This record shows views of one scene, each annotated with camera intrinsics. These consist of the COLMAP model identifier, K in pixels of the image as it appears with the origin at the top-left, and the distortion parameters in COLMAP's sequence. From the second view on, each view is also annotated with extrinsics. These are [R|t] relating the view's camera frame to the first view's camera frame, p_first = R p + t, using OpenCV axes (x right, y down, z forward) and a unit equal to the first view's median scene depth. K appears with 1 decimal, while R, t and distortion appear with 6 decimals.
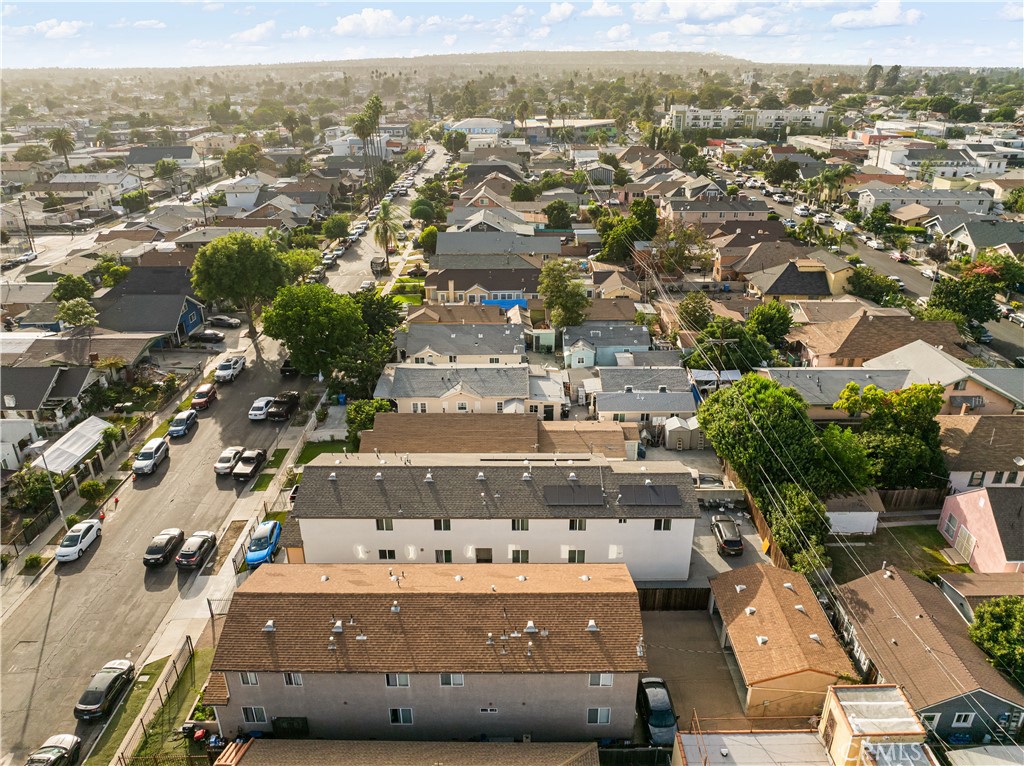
lens RADIAL K [[725.3, 0, 515.2], [0, 725.3, 386.8], [0, 0, 1]] dist [-0.031826, 0.005098]
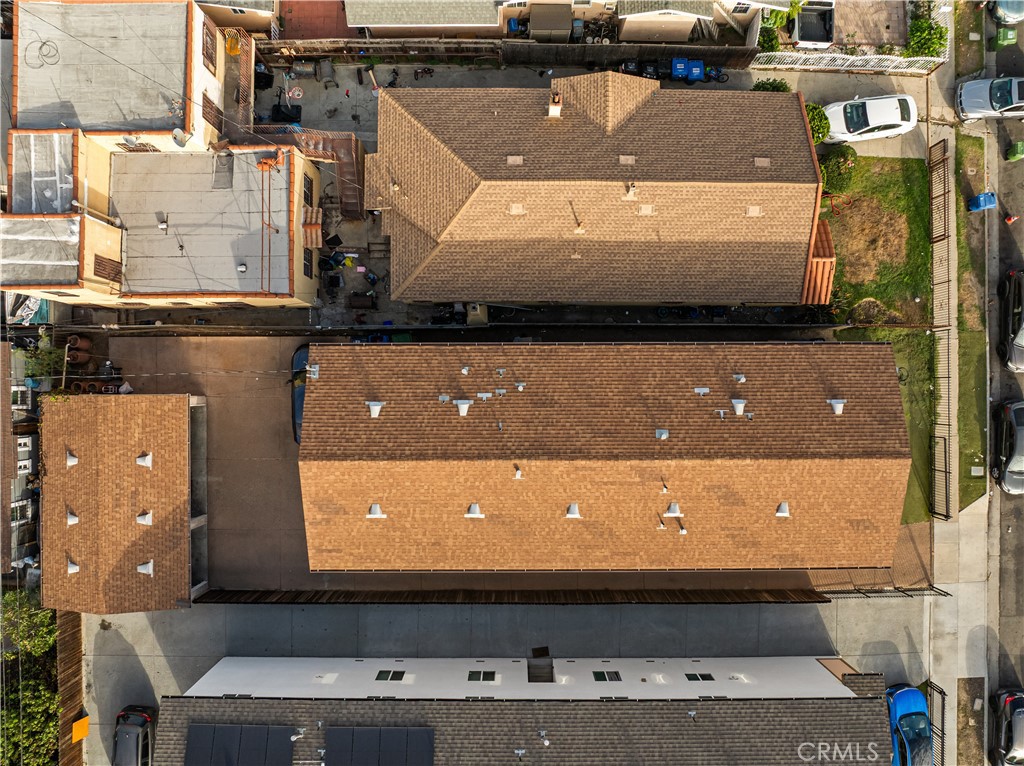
lens RADIAL K [[725.3, 0, 515.2], [0, 725.3, 386.8], [0, 0, 1]] dist [-0.031826, 0.005098]
pose [[-0.999996, 0.001833, 0.001943, -0.016509], [0.001028, -0.407198, 0.913339, -0.161943], [0.002466, 0.913338, 0.407195, 0.379231]]
